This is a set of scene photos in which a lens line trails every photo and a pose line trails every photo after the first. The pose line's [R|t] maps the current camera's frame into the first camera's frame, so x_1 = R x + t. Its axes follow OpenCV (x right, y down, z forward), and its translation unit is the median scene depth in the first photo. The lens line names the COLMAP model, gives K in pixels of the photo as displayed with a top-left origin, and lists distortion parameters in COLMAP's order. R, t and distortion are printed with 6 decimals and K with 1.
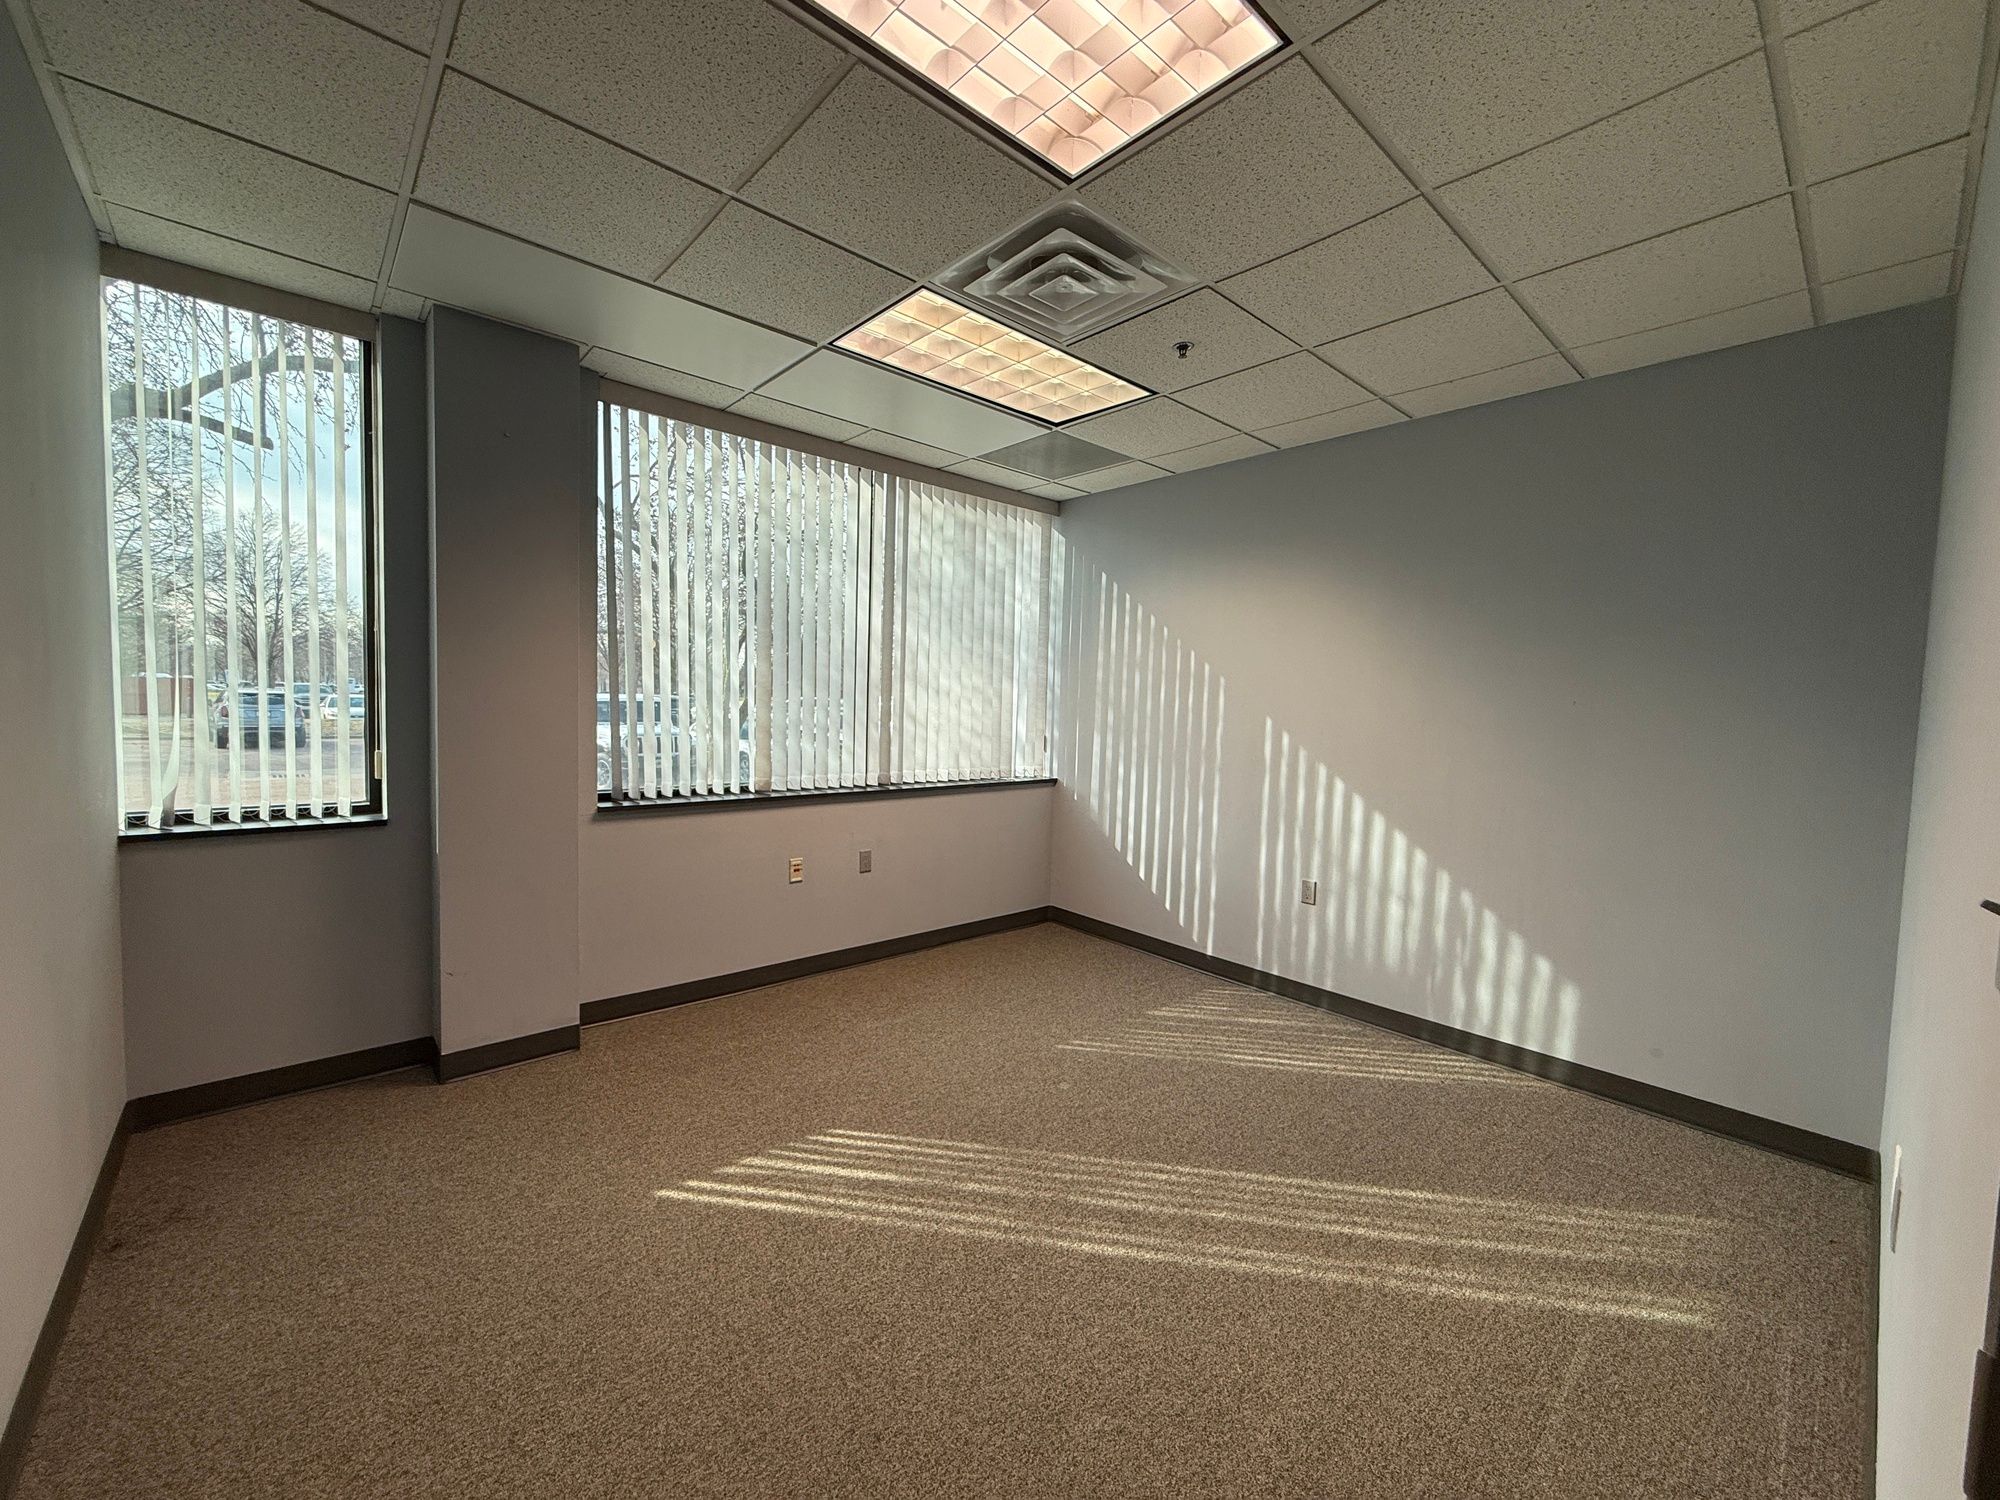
lens RADIAL K [[796.9, 0, 1000.0], [0, 796.9, 750.0], [0, 0, 1]] dist [-0.000054, -0.000006]
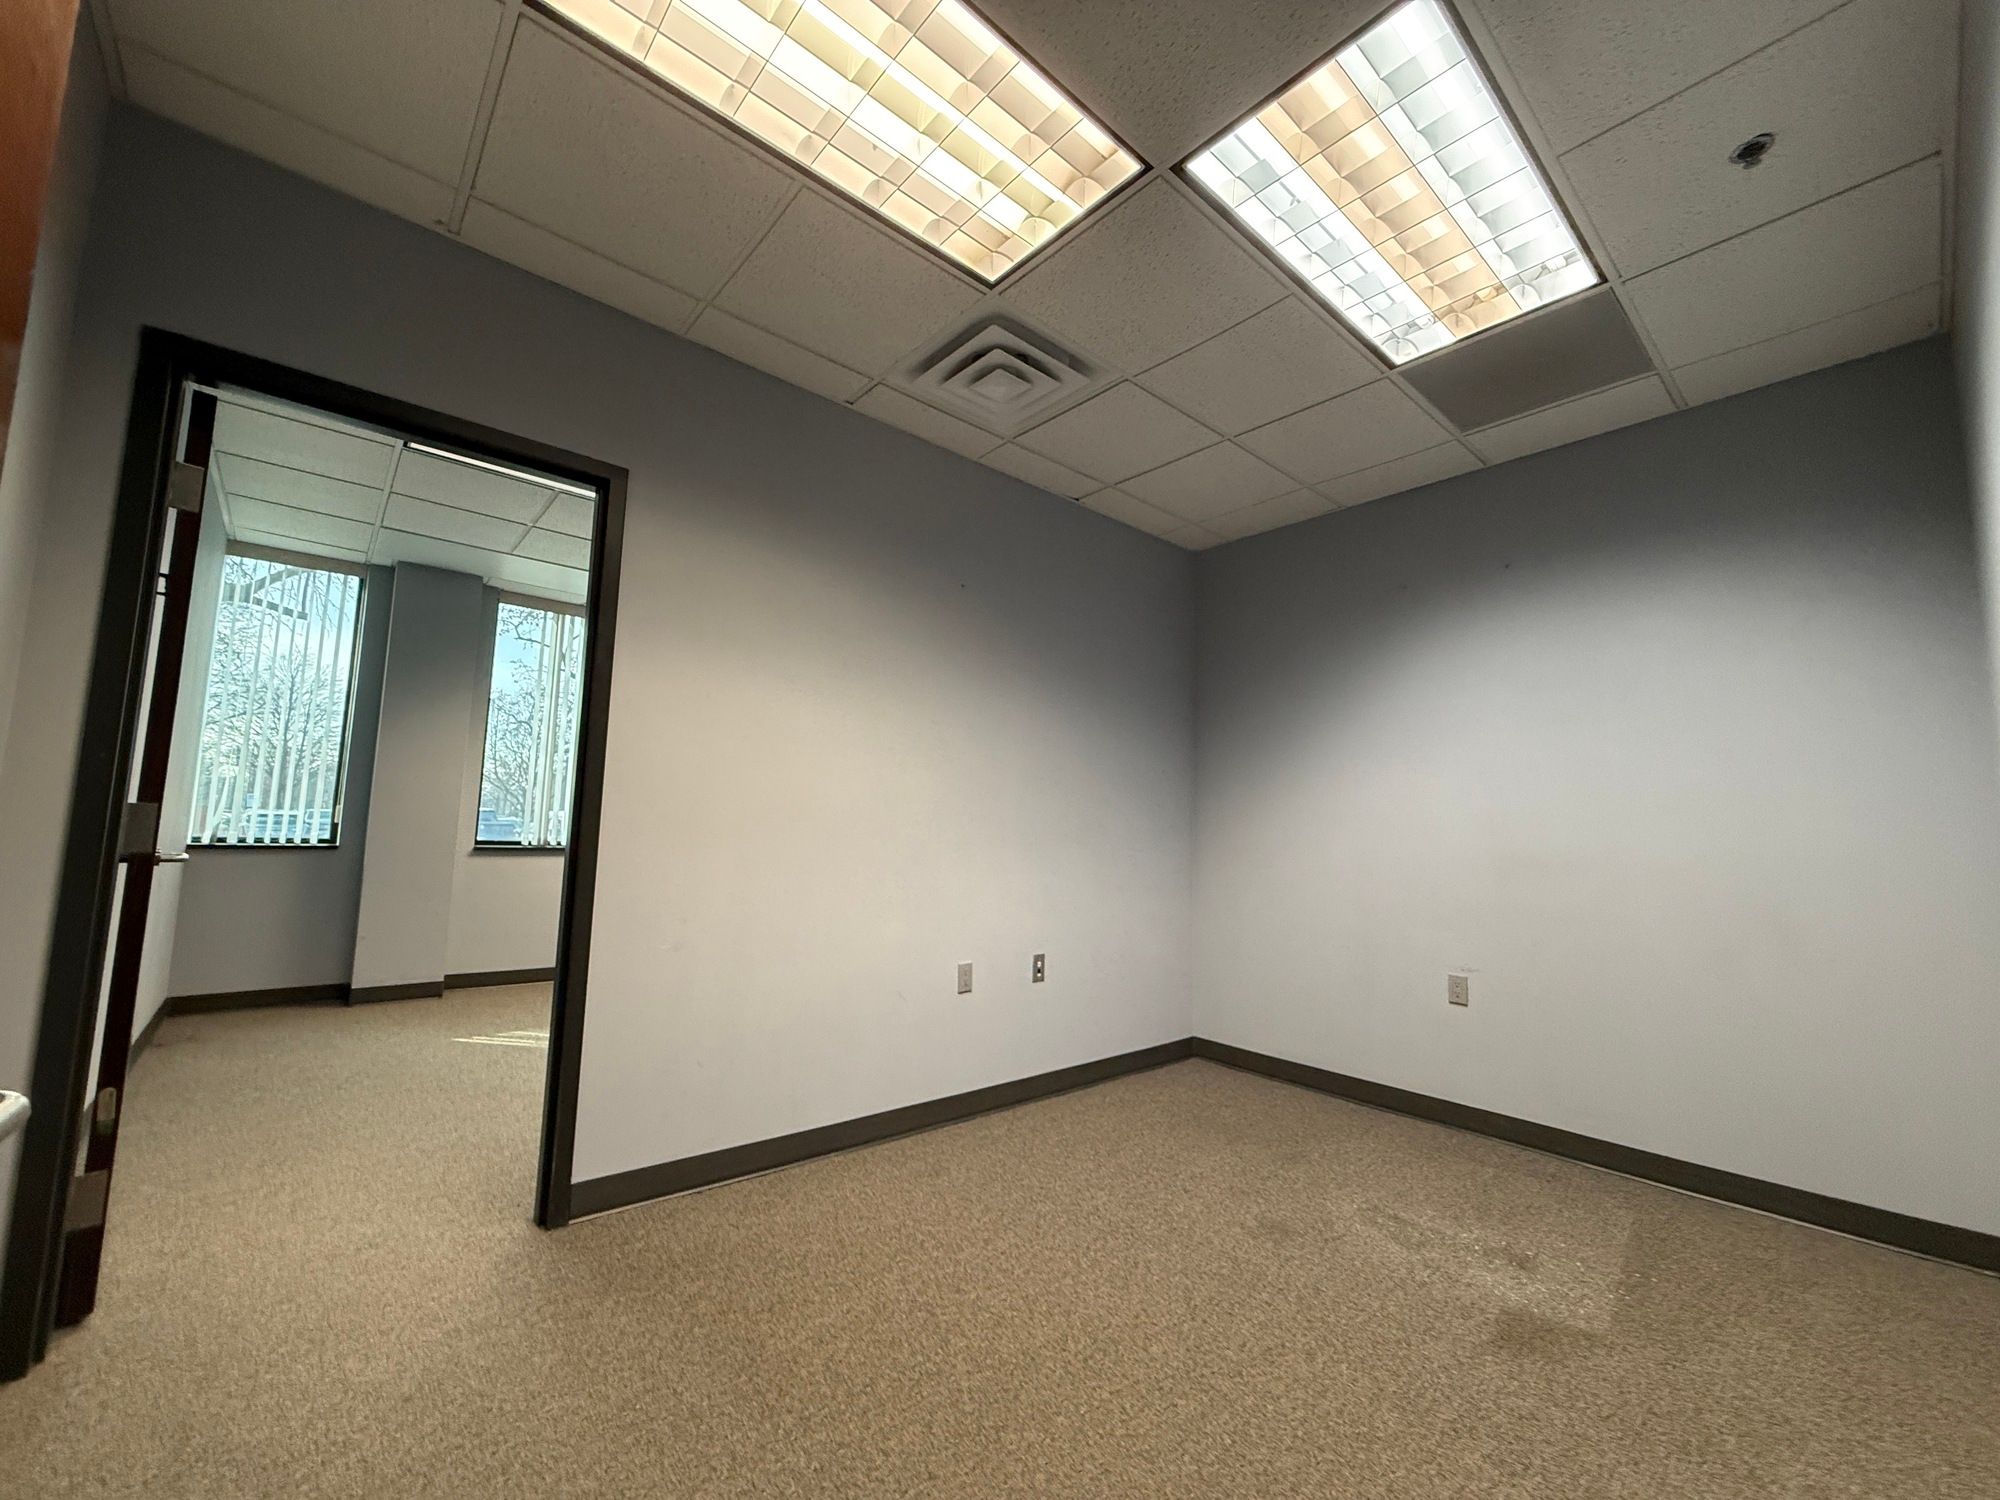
lens RADIAL K [[798.8, 0, 1000.0], [0, 798.8, 750.0], [0, 0, 1]] dist [0.000945, 0.000095]
pose [[0.999882, -0.002547, -0.015129, 0.675097], [0.000090, 0.987081, -0.160225, 0.160534], [0.015341, 0.160205, 0.986965, -0.699999]]
